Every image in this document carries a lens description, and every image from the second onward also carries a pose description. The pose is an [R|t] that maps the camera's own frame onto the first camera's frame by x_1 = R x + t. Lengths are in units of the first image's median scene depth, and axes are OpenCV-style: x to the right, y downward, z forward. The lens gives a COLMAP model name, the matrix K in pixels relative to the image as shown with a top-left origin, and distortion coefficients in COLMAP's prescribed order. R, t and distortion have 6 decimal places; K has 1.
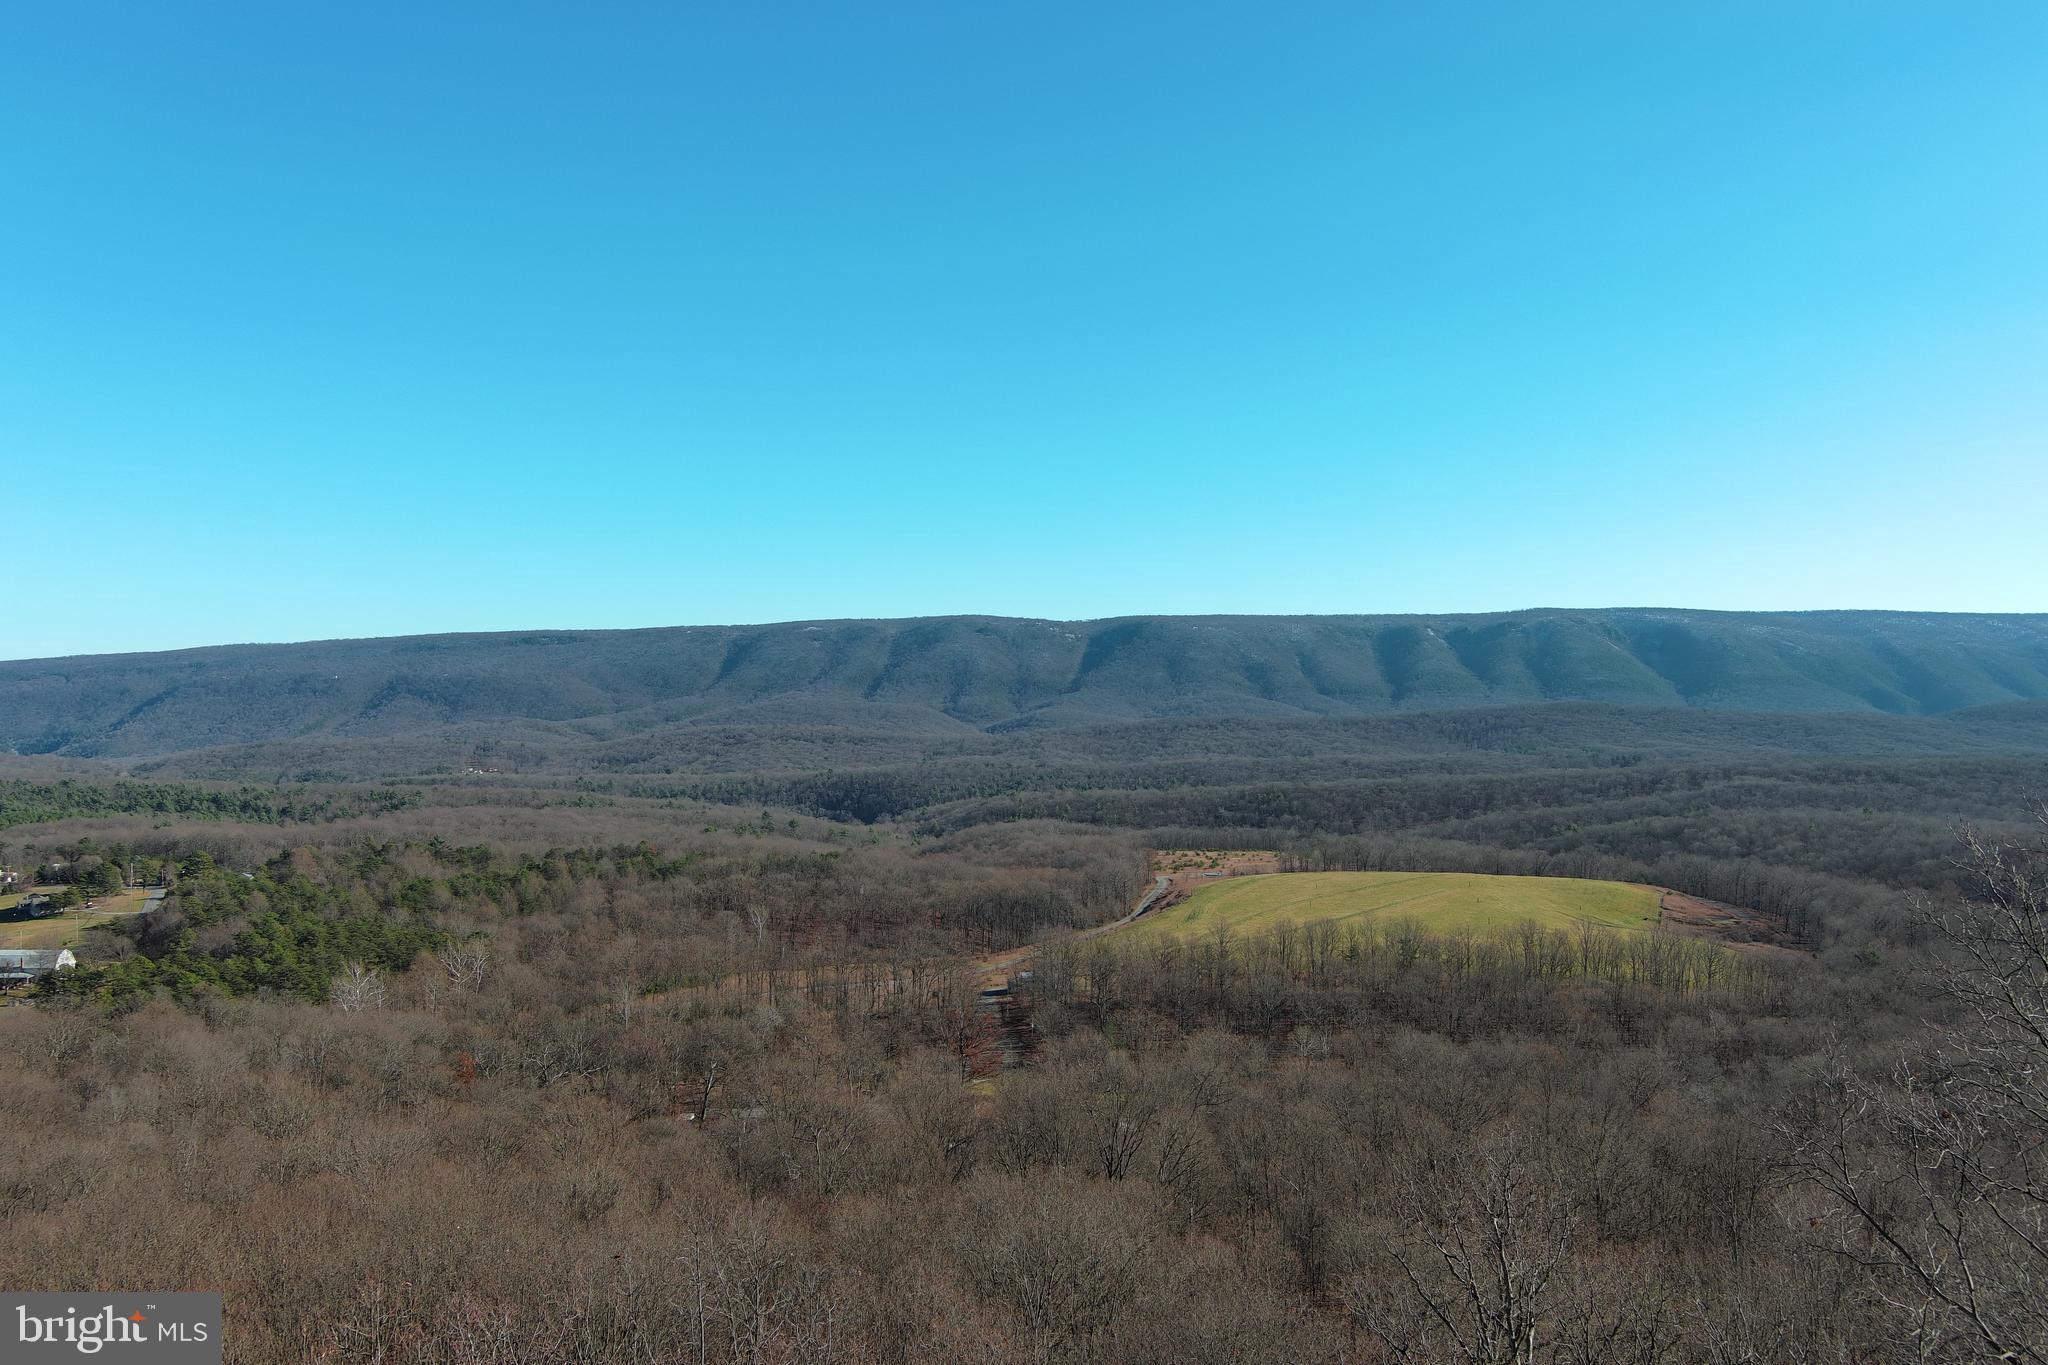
lens RADIAL K [[1575.1, 0, 1021.3], [0, 1575.1, 678.4], [0, 0, 1]] dist [0.041140, -0.093956]
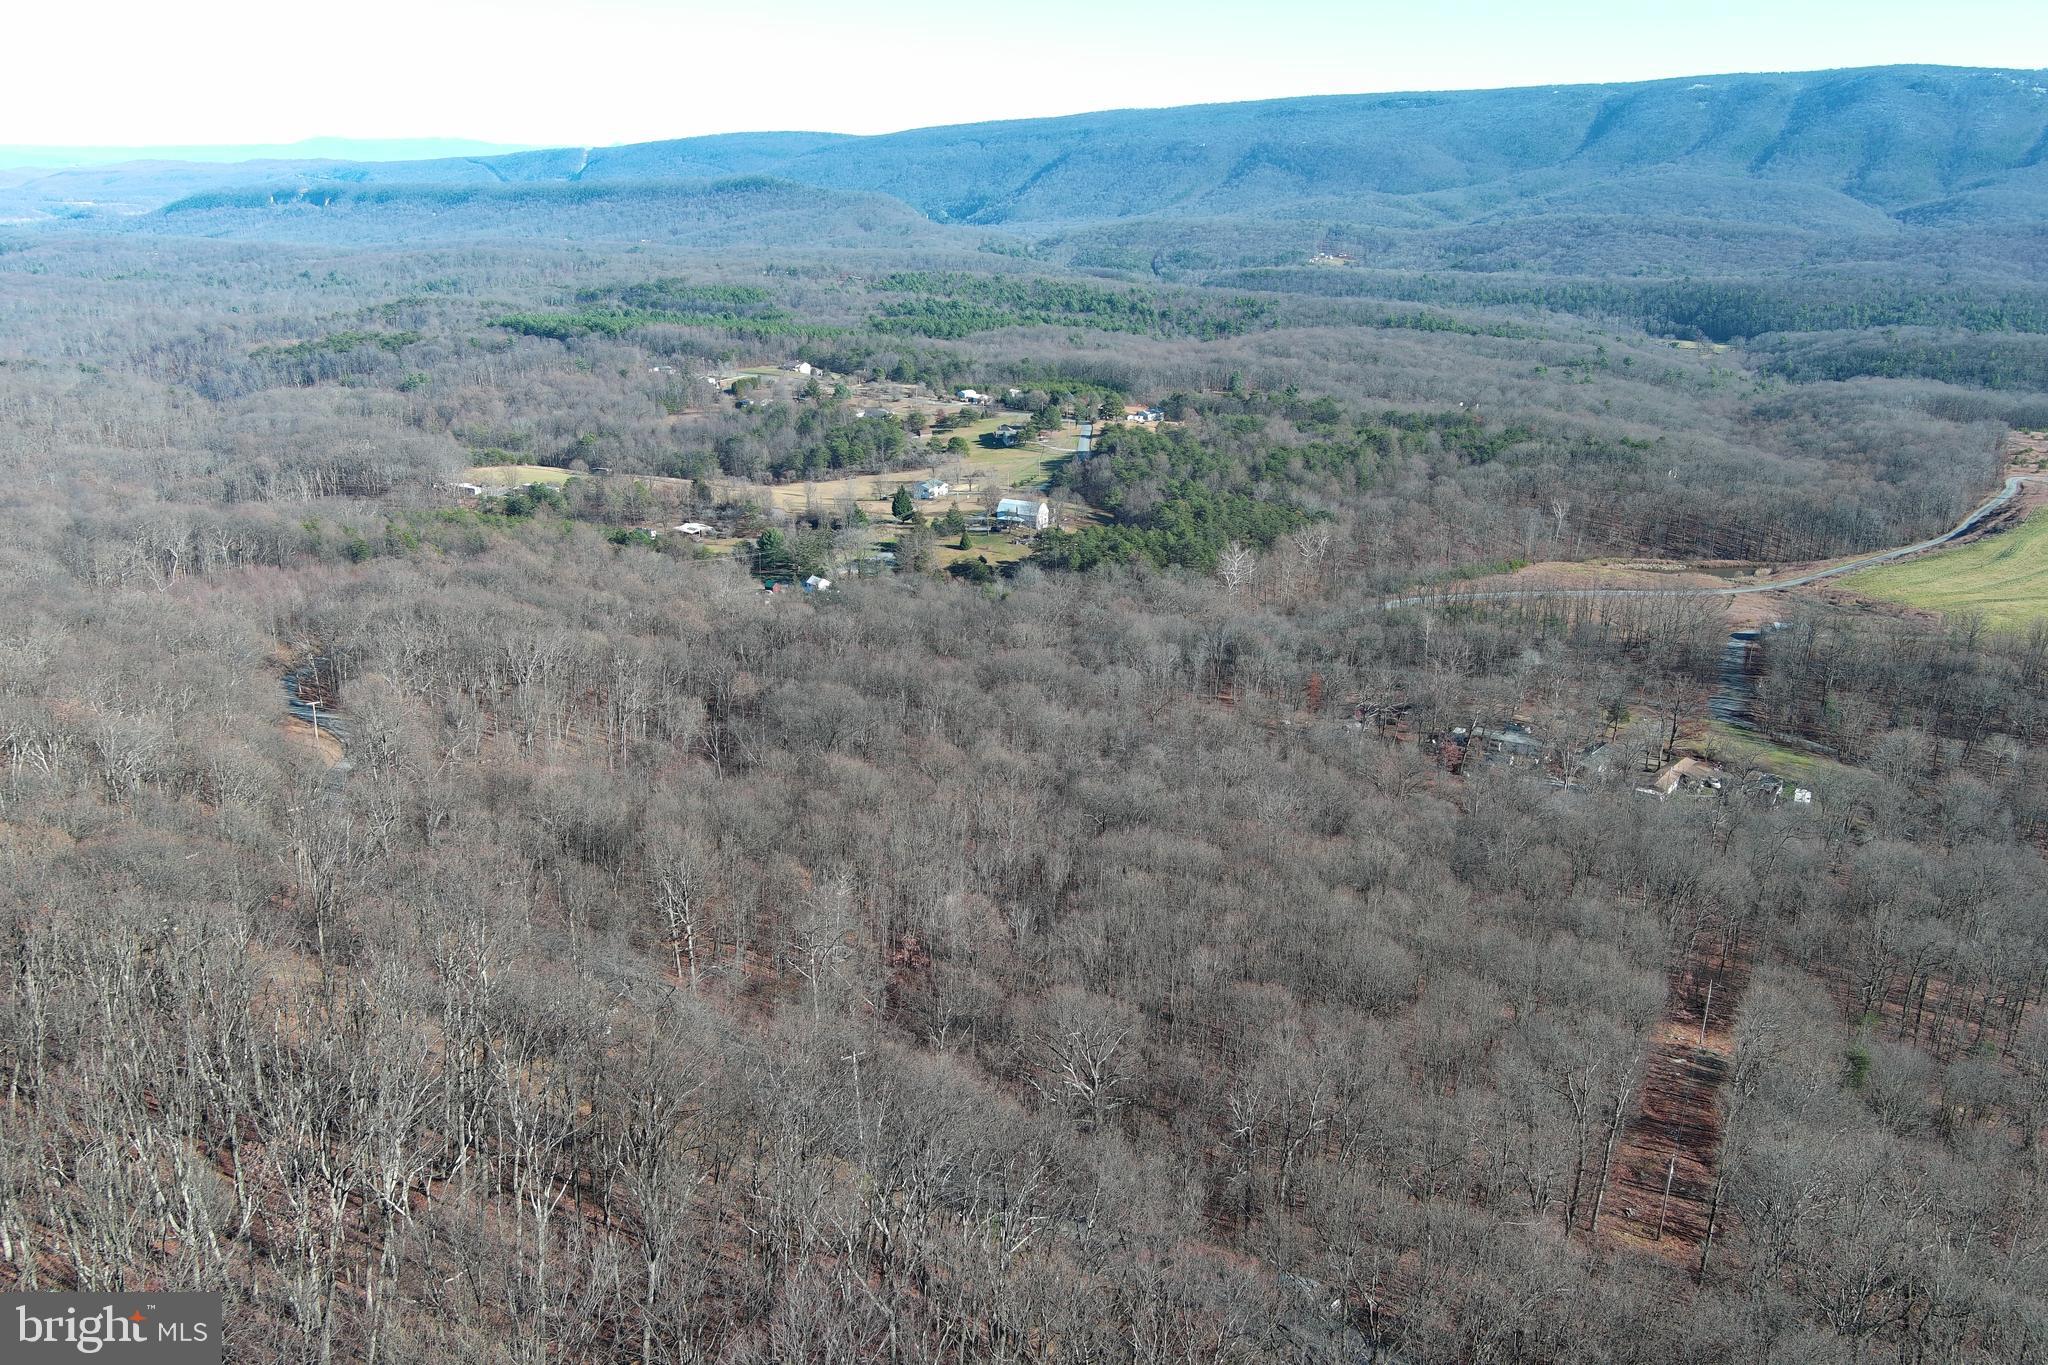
lens RADIAL K [[1579.1, 0, 1019.5], [0, 1579.1, 689.1], [0, 0, 1]] dist [0.008928, -0.013720]
pose [[0.869605, 0.163663, -0.465834, 0.018138], [0.002358, 0.942078, 0.335385, -0.042619], [0.493742, -0.292752, 0.818850, -0.062766]]
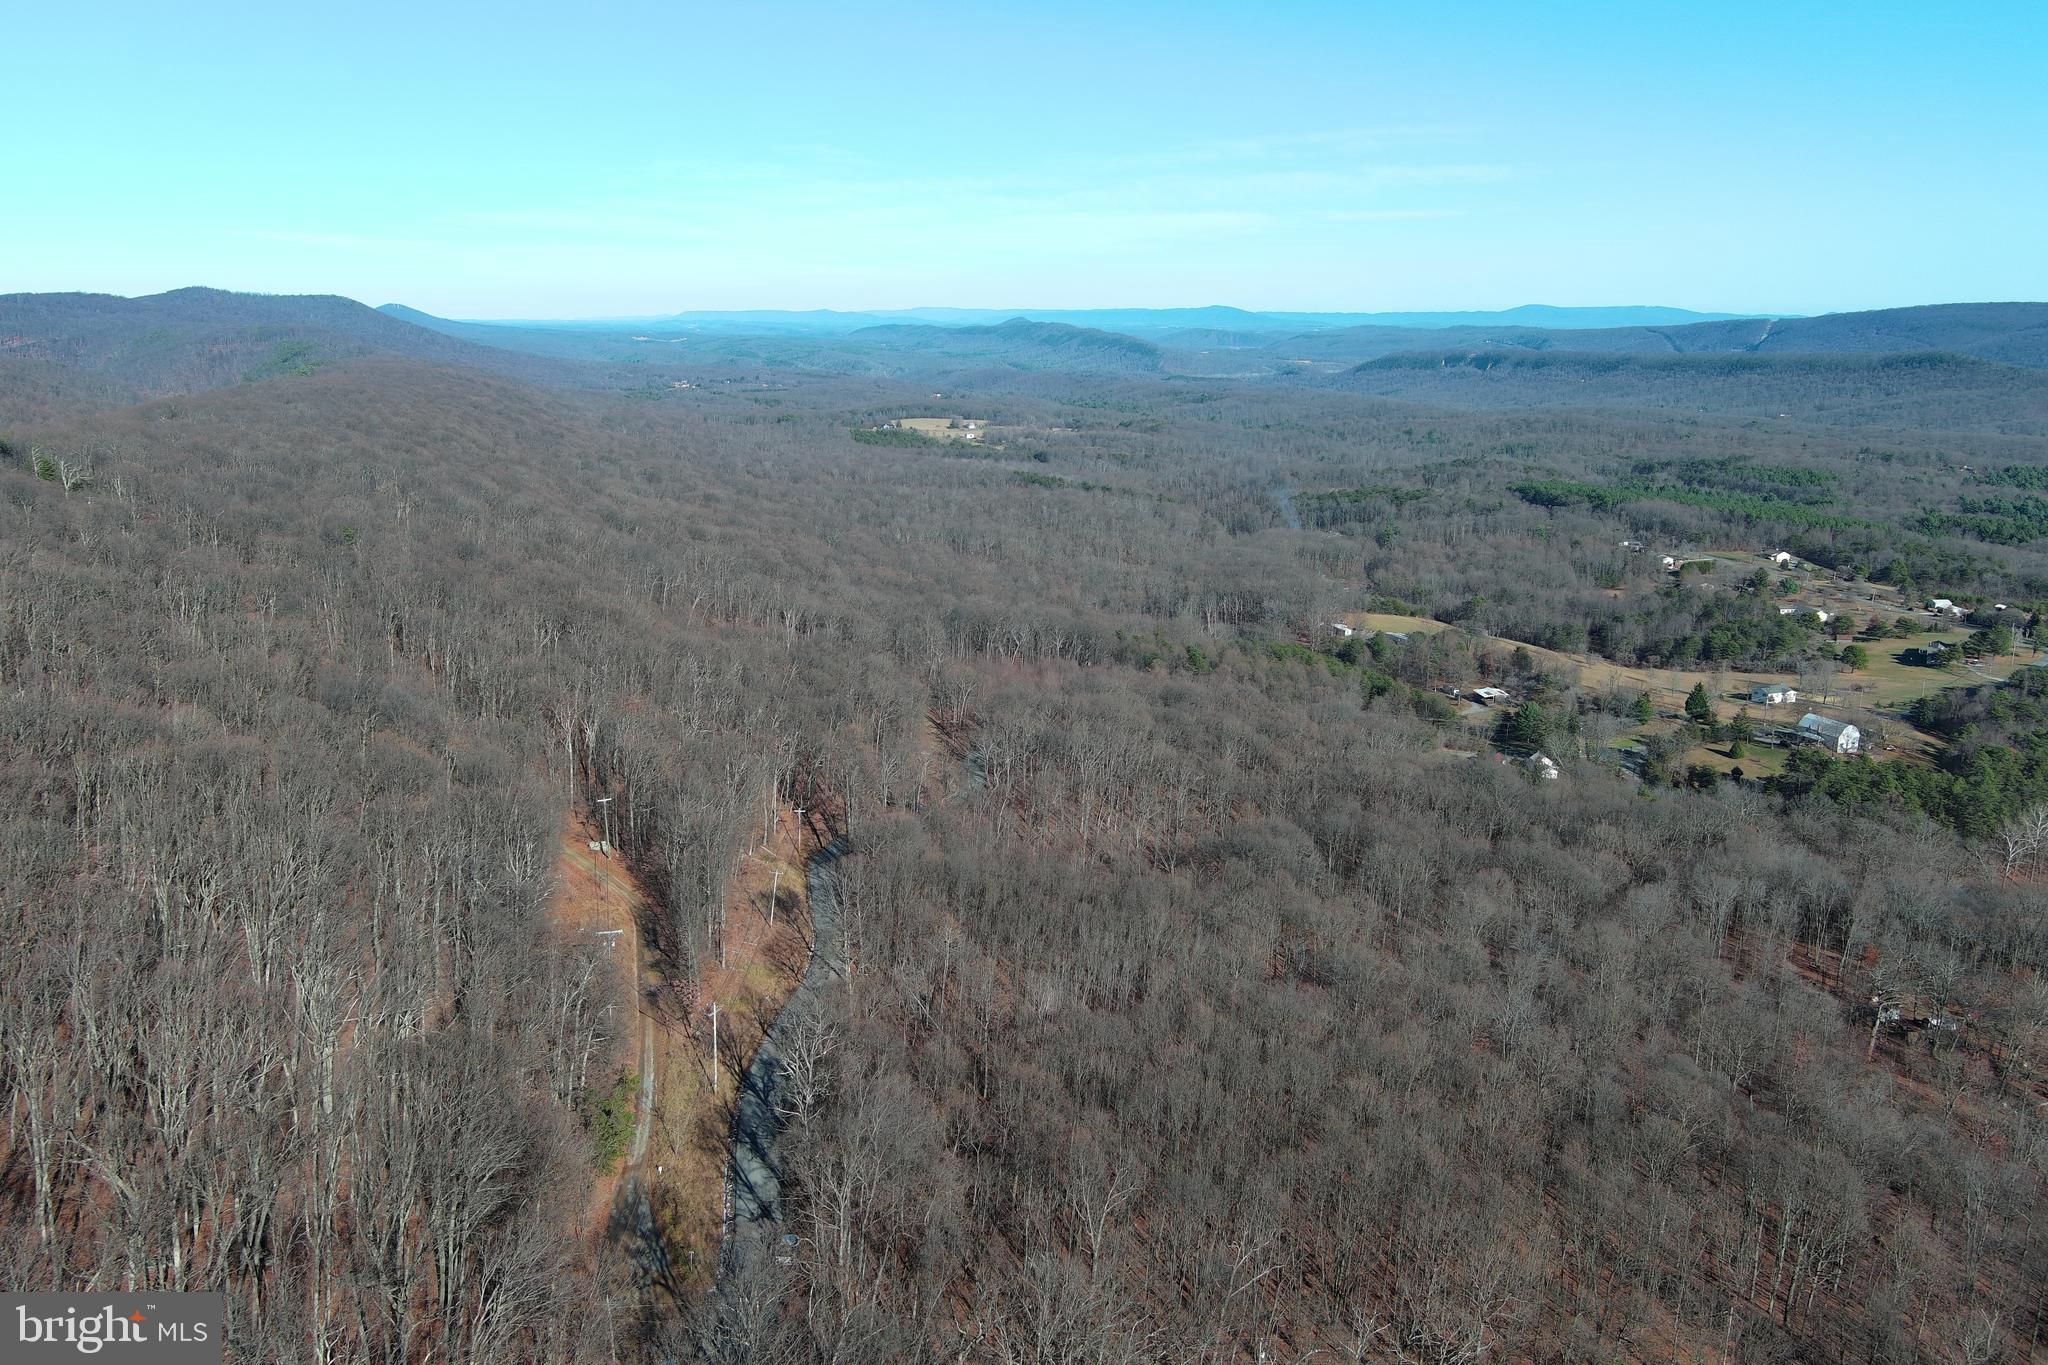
lens RADIAL K [[1576.8, 0, 1019.7], [0, 1576.8, 688.0], [0, 0, 1]] dist [0.028864, -0.053517]
pose [[0.343987, 0.223829, -0.911907, 0.093570], [0.002316, 0.970968, 0.239199, -0.047980], [0.938972, -0.084394, 0.333481, -0.014378]]
